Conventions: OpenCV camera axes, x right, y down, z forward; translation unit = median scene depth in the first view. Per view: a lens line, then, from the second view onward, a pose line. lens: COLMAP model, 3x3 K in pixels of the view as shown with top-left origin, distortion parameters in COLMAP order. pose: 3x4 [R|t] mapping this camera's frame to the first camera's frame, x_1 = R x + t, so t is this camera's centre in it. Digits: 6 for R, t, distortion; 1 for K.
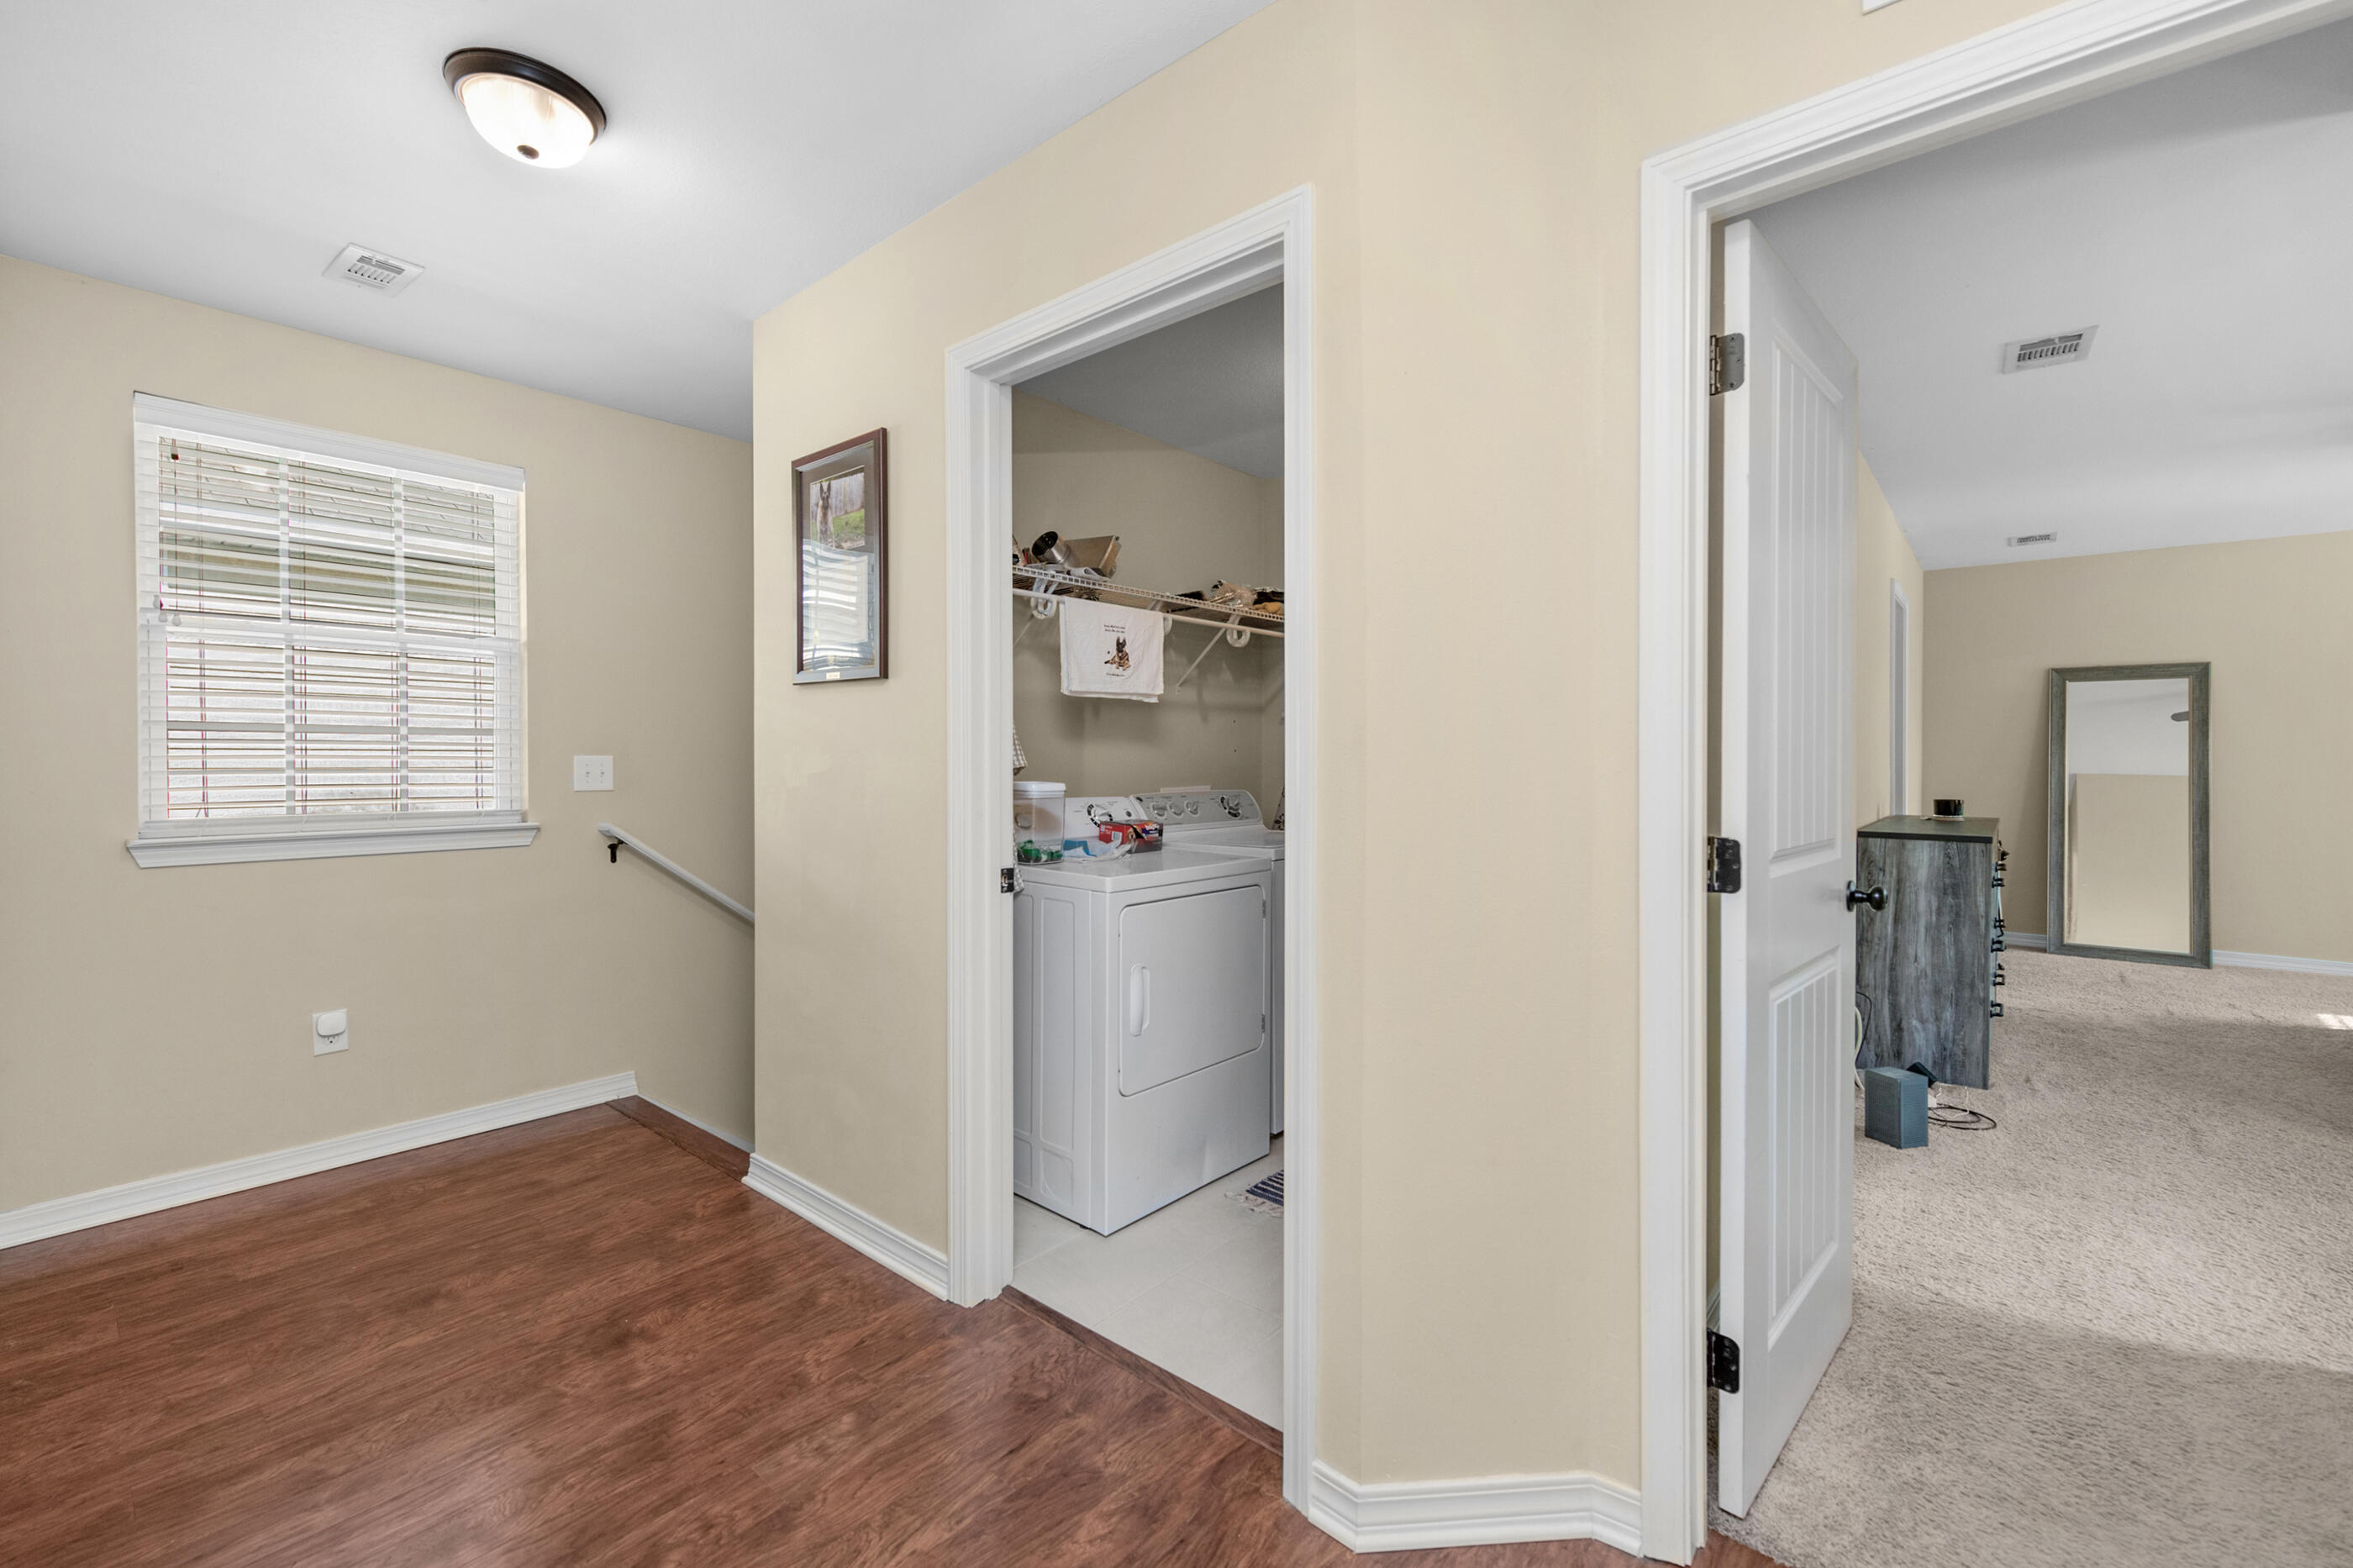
lens RADIAL K [[947.0, 0, 1187.1], [0, 947.0, 768.7], [0, 0, 1]] dist [0.004051, -0.000774]
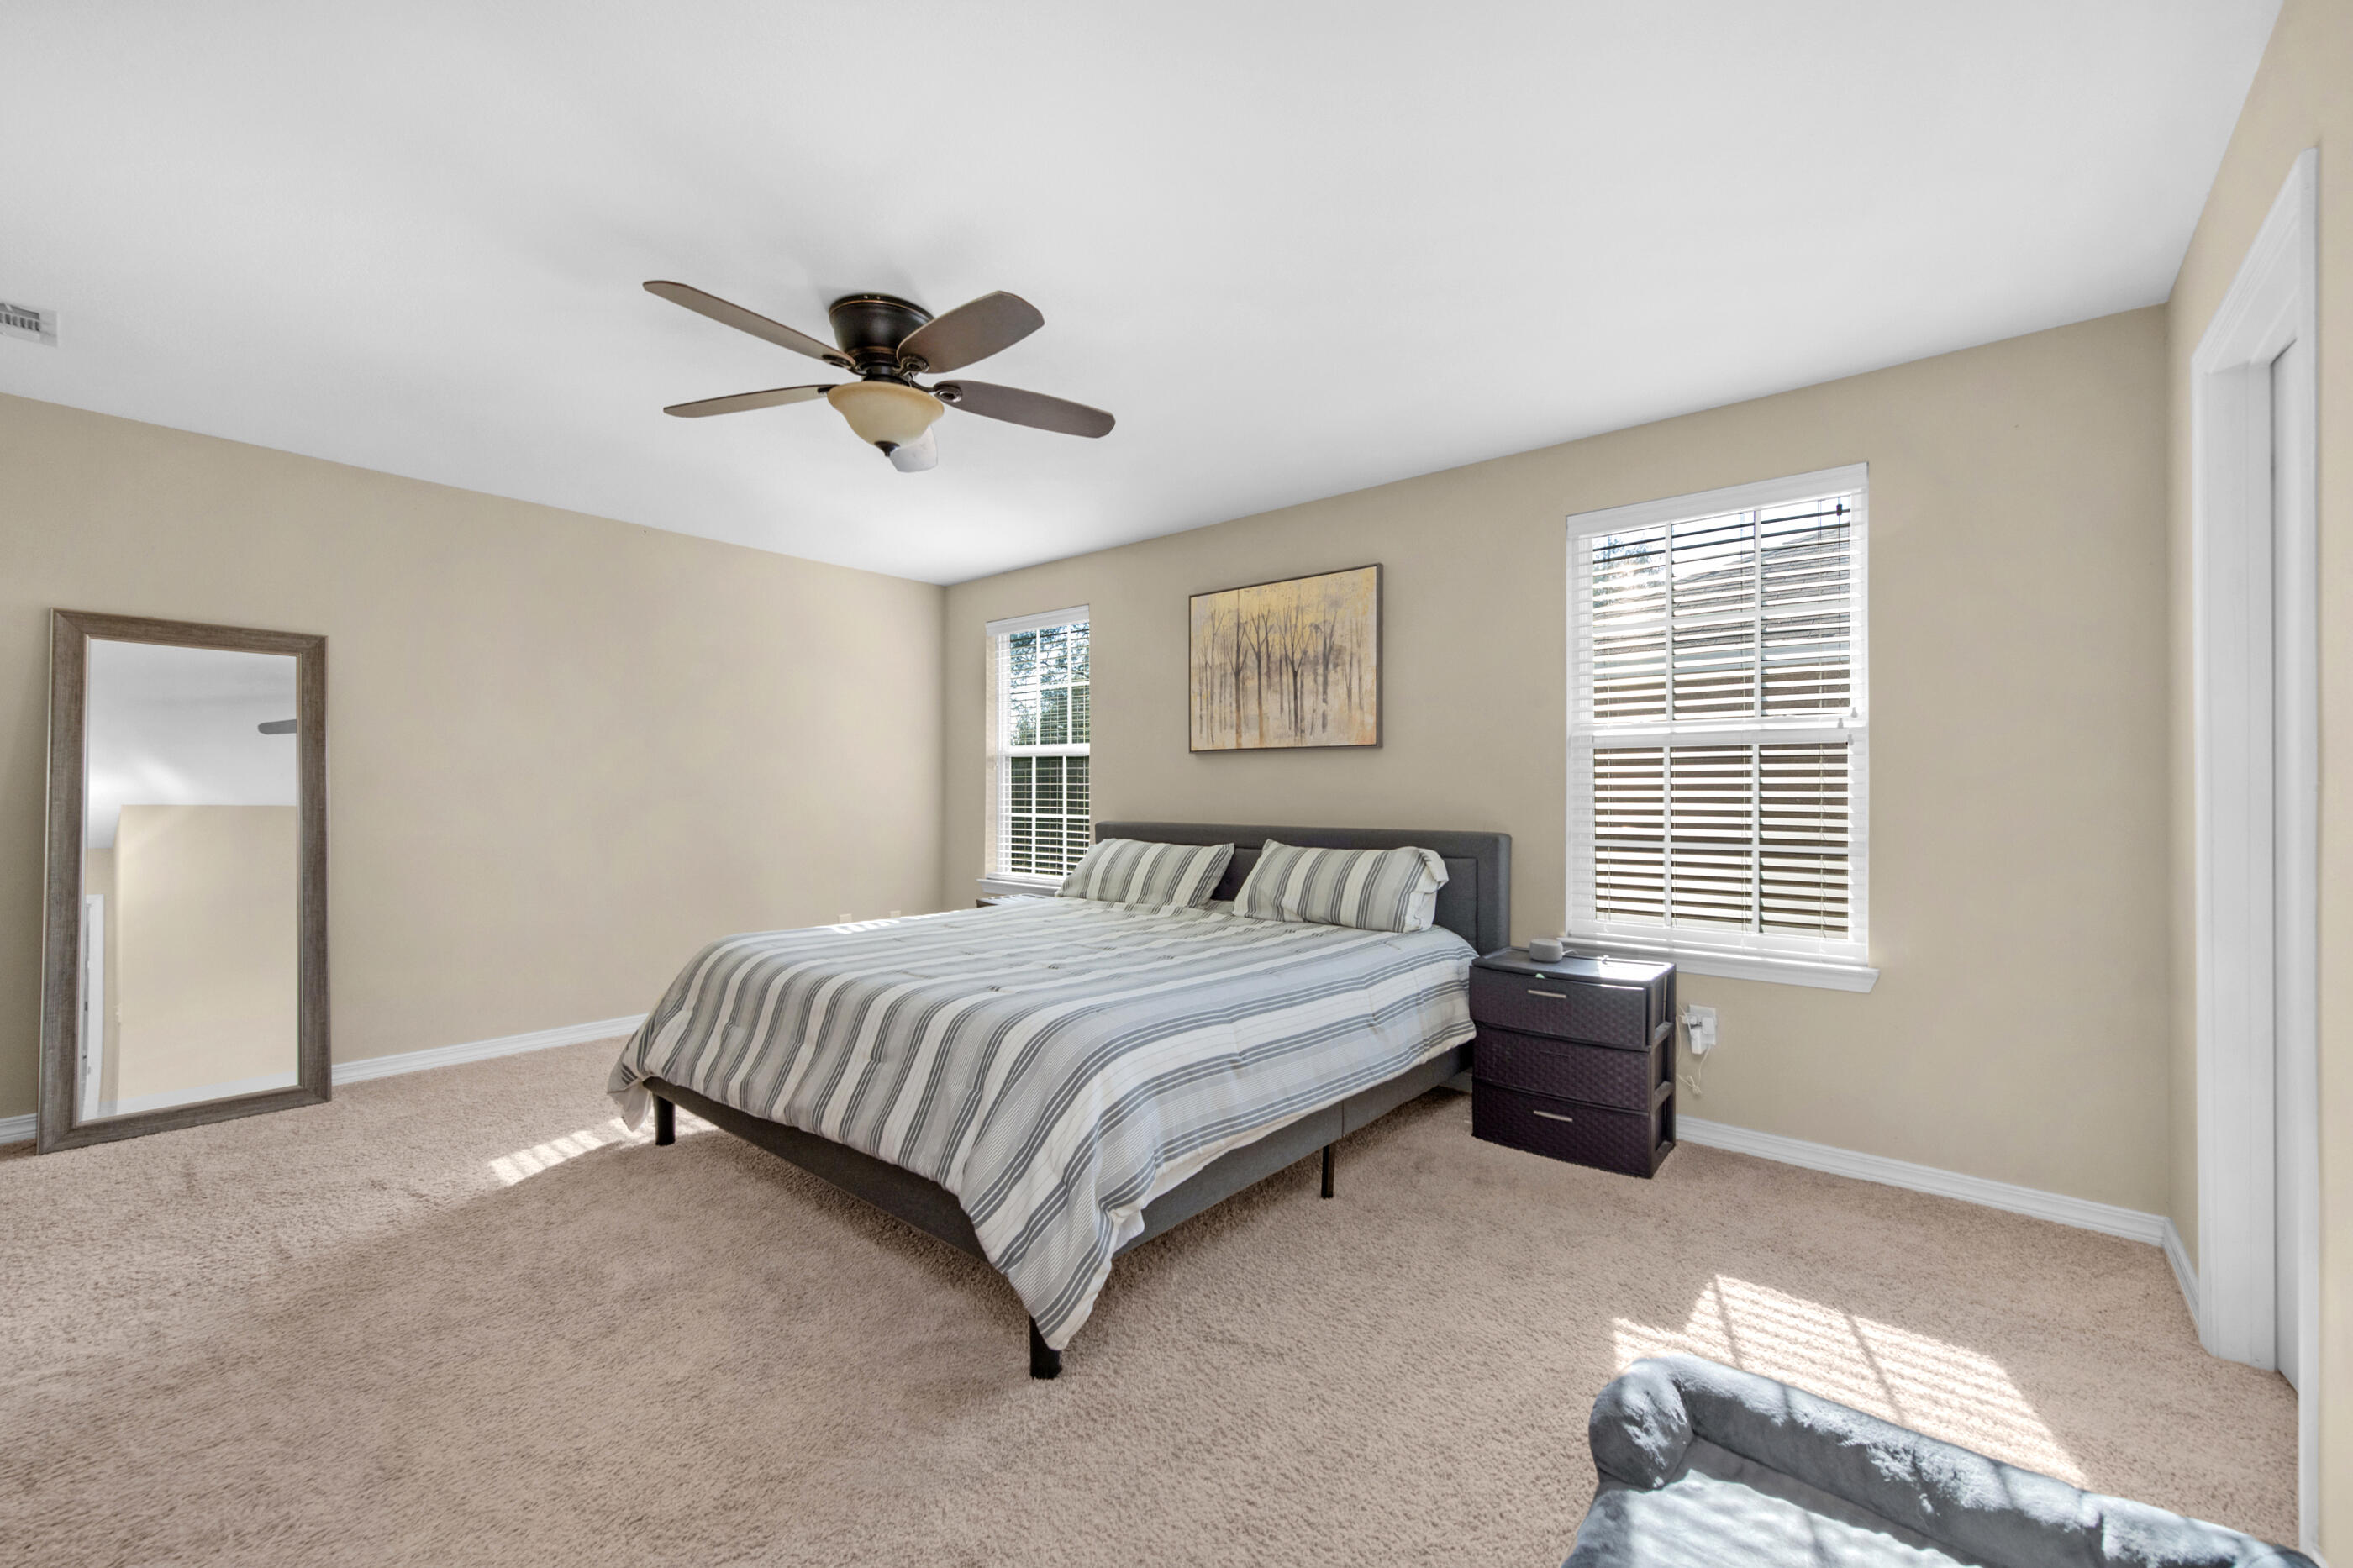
lens RADIAL K [[947.0, 0, 1184.8], [0, 947.0, 793.0], [0, 0, 1]] dist [0.004051, -0.000774]
pose [[0.004303, 0.009888, 0.999942, 0.404857], [0.011271, 0.999887, -0.009936, 0.011169], [-0.999927, 0.011314, 0.004191, 0.388665]]
